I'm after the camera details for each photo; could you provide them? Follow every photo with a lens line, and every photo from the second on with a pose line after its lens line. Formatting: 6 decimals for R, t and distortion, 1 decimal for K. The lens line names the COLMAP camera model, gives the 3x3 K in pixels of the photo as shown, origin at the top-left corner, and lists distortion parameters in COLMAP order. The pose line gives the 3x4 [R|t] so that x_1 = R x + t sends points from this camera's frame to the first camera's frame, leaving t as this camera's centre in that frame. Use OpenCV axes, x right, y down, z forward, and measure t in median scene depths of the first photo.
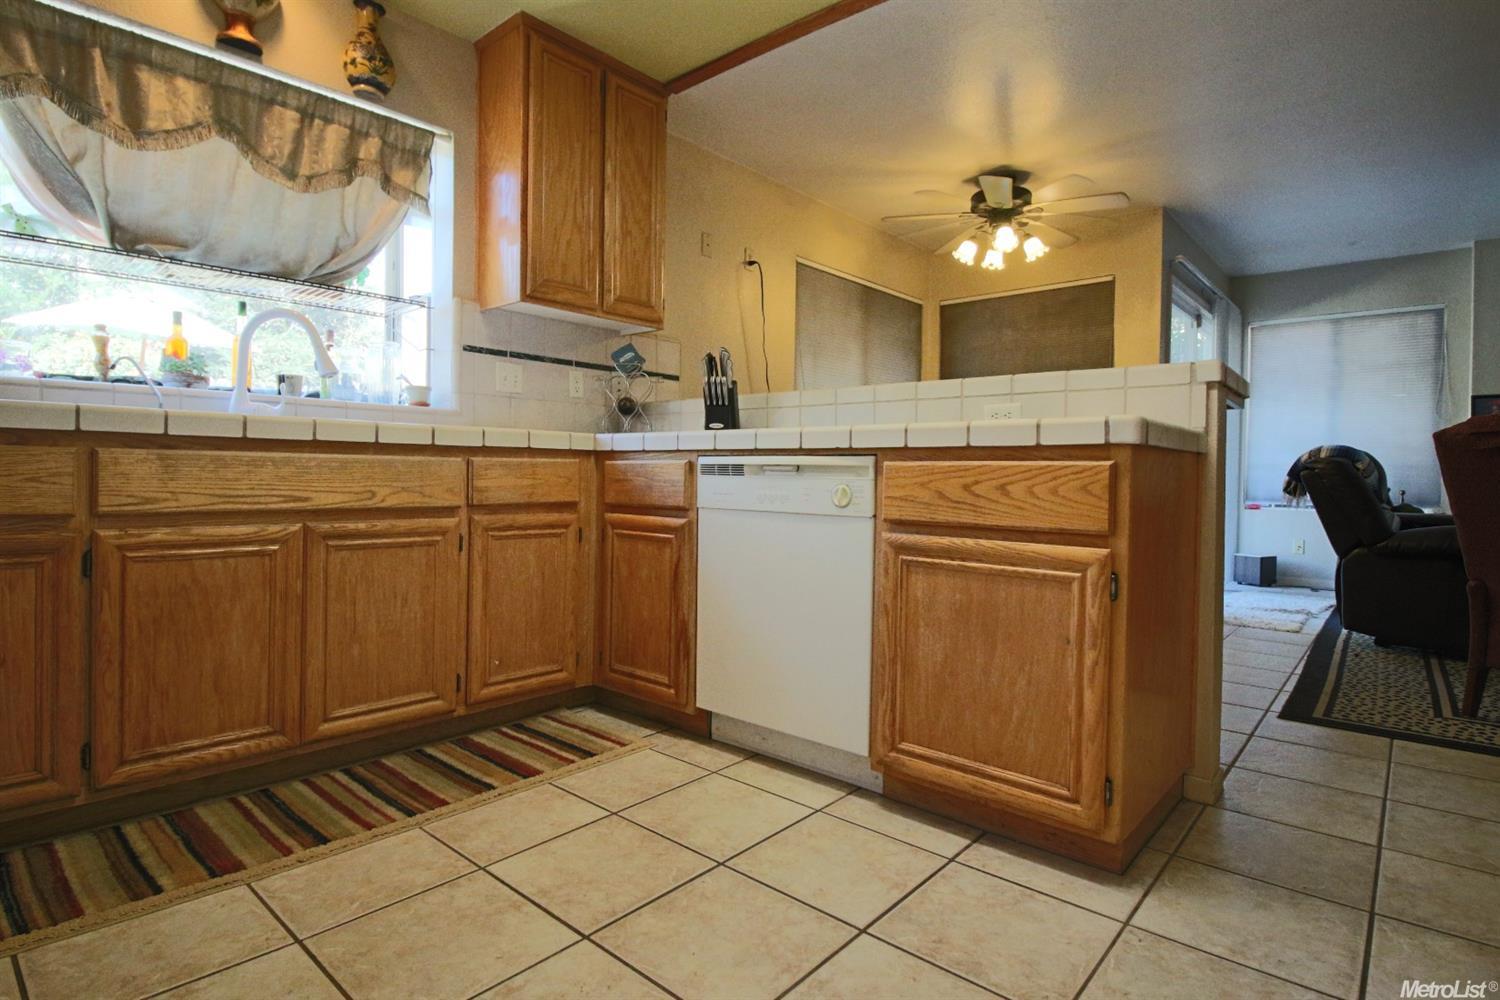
lens RADIAL K [[770.1, 0, 744.3], [0, 770.1, 475.7], [0, 0, 1]] dist [0.000702, -0.014813]
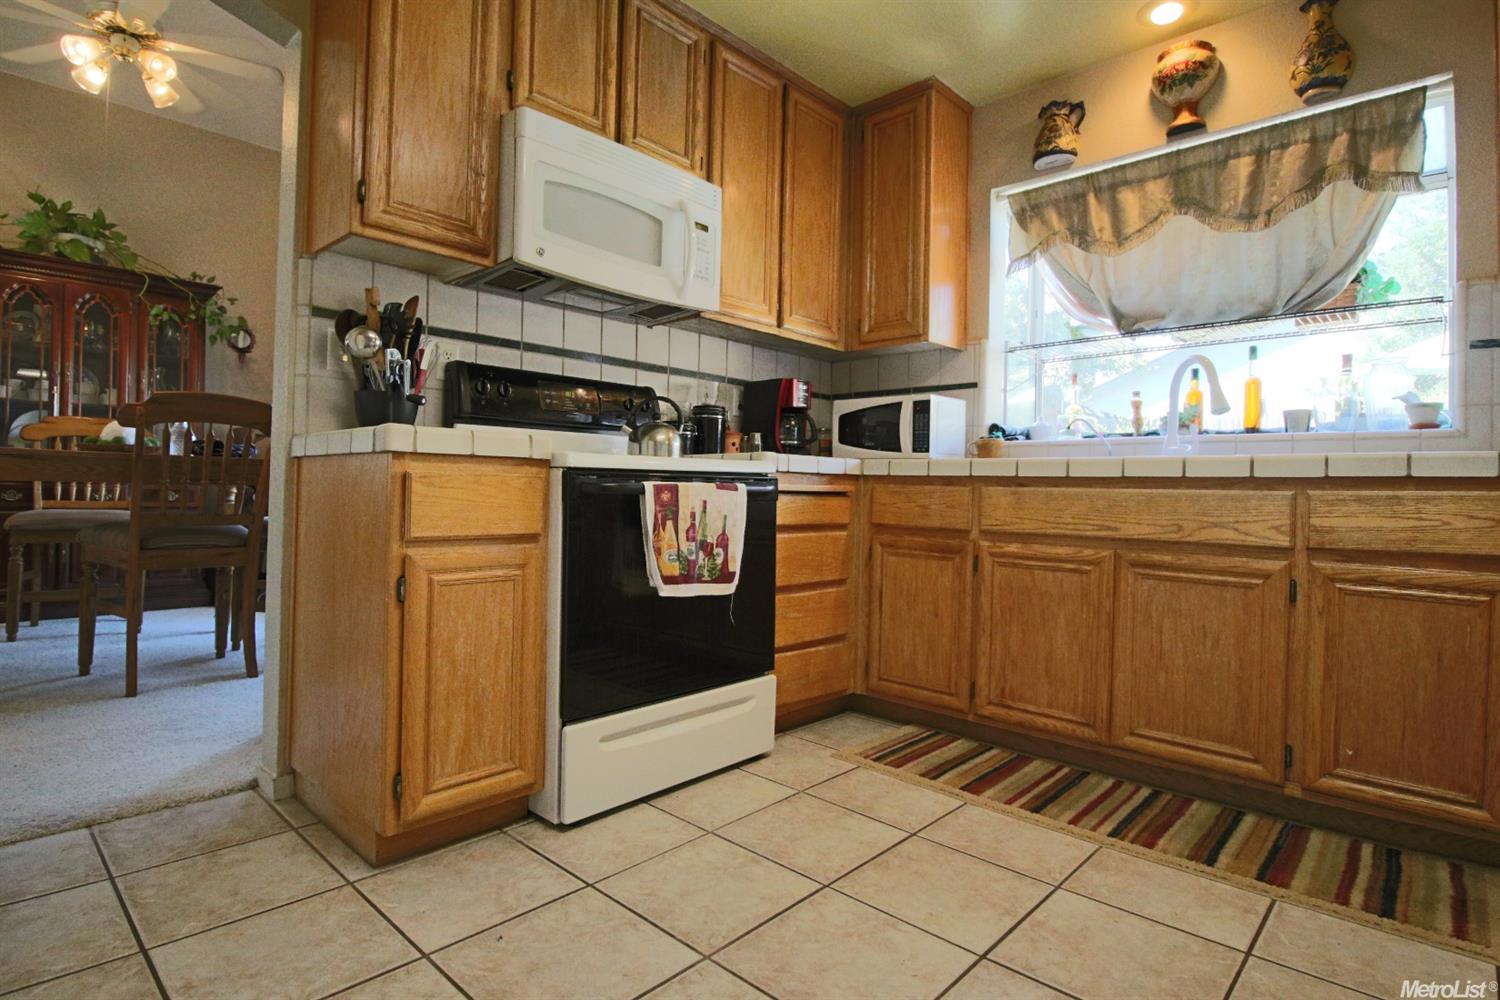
lens RADIAL K [[770.1, 0, 744.3], [0, 770.1, 475.7], [0, 0, 1]] dist [0.000702, -0.014813]
pose [[-0.031737, -0.034619, -0.998897, 0.542507], [-0.024945, 0.999116, -0.033834, 0.003892], [0.999185, 0.023843, -0.032573, 0.452900]]
